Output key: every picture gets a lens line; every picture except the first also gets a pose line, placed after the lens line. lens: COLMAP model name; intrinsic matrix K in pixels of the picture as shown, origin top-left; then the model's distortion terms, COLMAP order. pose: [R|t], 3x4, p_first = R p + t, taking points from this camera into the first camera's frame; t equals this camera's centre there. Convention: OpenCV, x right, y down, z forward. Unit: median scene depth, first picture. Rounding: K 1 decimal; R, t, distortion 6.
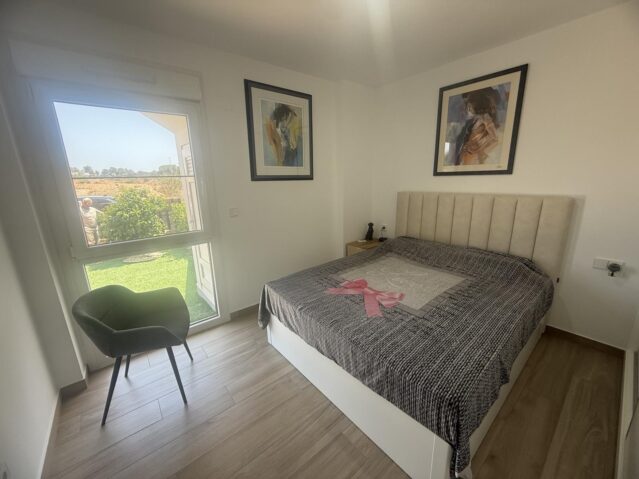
lens RADIAL K [[254.3, 0, 317.2], [0, 254.3, 238.2], [0, 0, 1]] dist [0.000047, 0.000038]
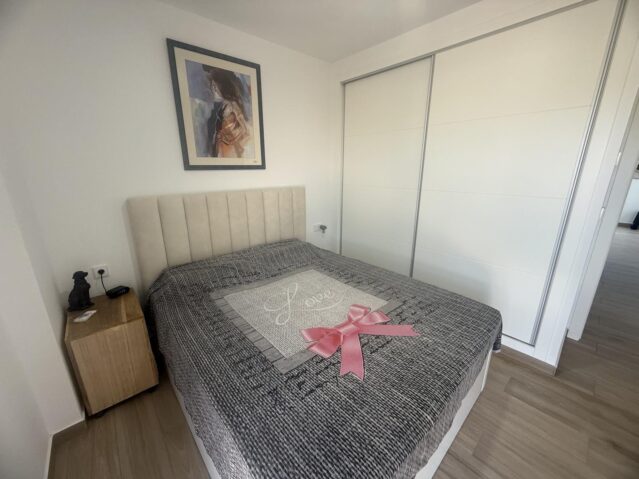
lens RADIAL K [[254.3, 0, 317.2], [0, 254.3, 238.2], [0, 0, 1]] dist [0.000047, 0.000038]
pose [[-0.043179, -0.245025, 0.968555, -0.345717], [0.239016, 0.938773, 0.248146, -0.187449], [-0.970055, 0.242214, 0.018030, 0.817007]]
